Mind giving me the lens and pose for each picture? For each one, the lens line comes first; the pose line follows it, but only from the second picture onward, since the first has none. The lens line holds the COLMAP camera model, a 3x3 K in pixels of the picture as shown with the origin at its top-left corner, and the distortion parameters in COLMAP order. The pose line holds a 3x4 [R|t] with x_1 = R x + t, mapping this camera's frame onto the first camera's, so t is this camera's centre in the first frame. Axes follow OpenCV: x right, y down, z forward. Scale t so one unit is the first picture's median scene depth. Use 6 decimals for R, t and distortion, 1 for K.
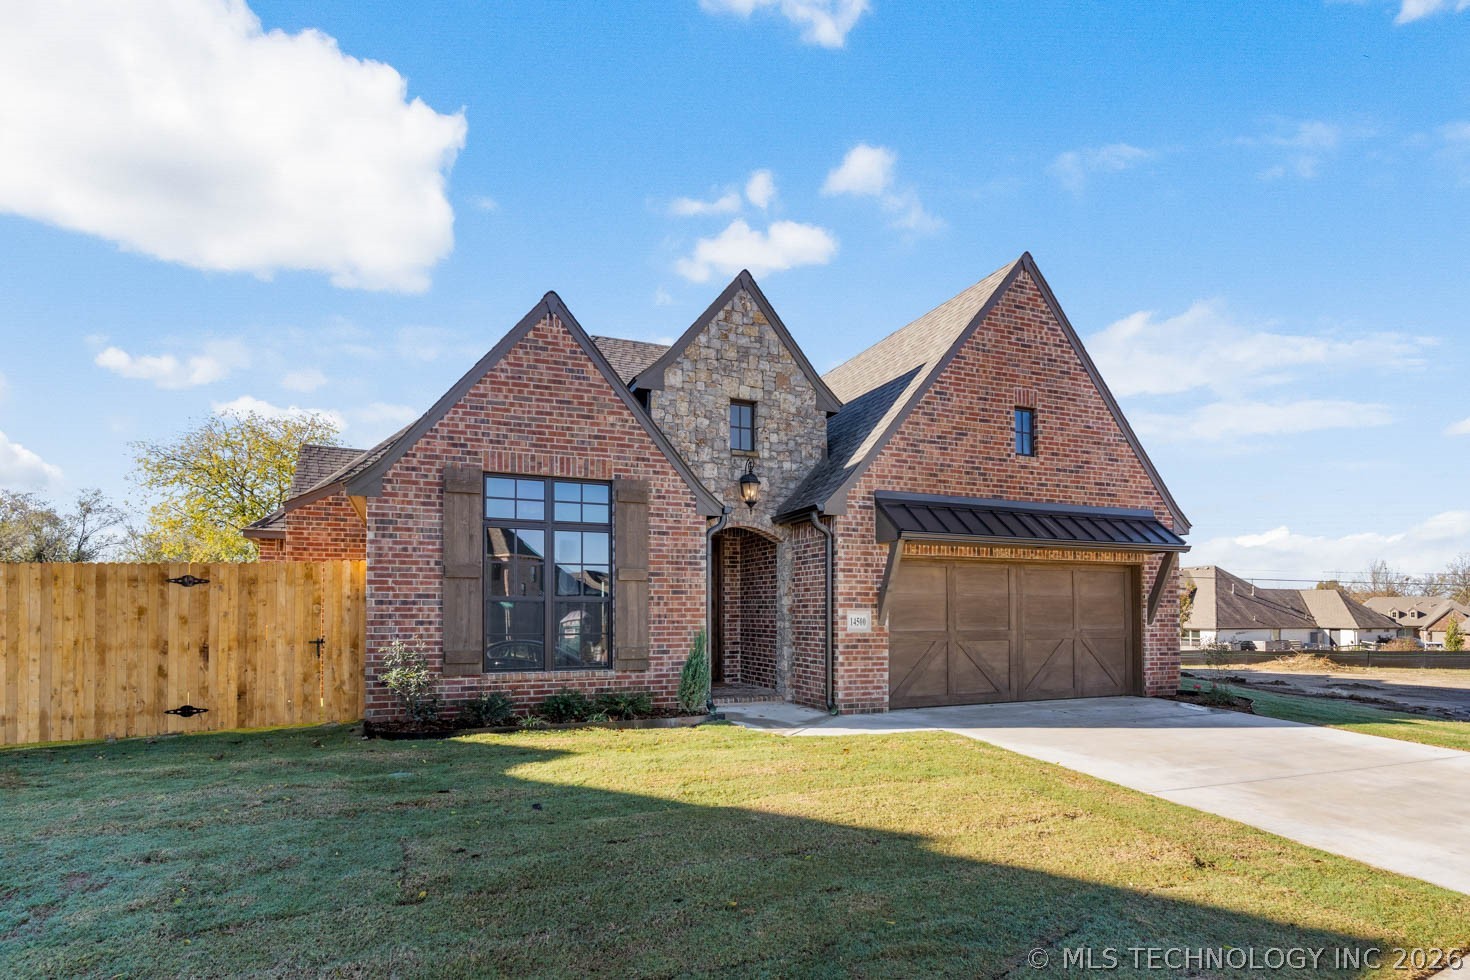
lens RADIAL K [[720.1, 0, 735.8], [0, 720.1, 485.9], [0, 0, 1]] dist [-0.004291, 0.000695]
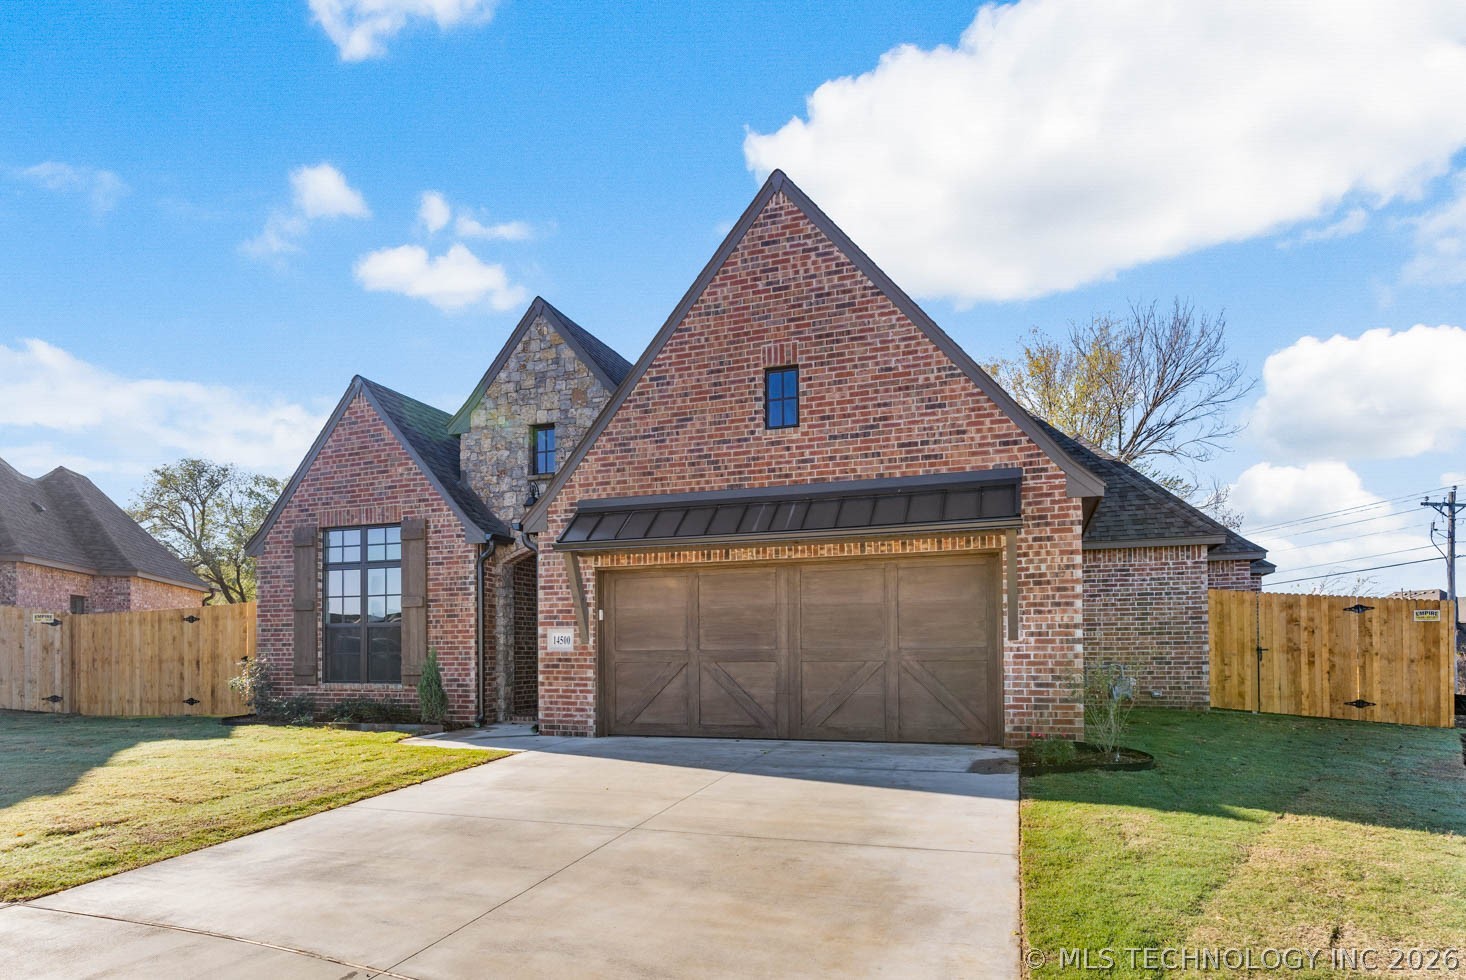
lens RADIAL K [[827.0, 0, 734.0], [0, 827.0, 494.0], [0, 0, 1]] dist [-0.004402, -0.000876]
pose [[0.758677, -0.126351, -0.639096, 1.003934], [0.124884, 0.991025, -0.047677, 0.071456], [0.639385, -0.043642, 0.767648, 0.288618]]
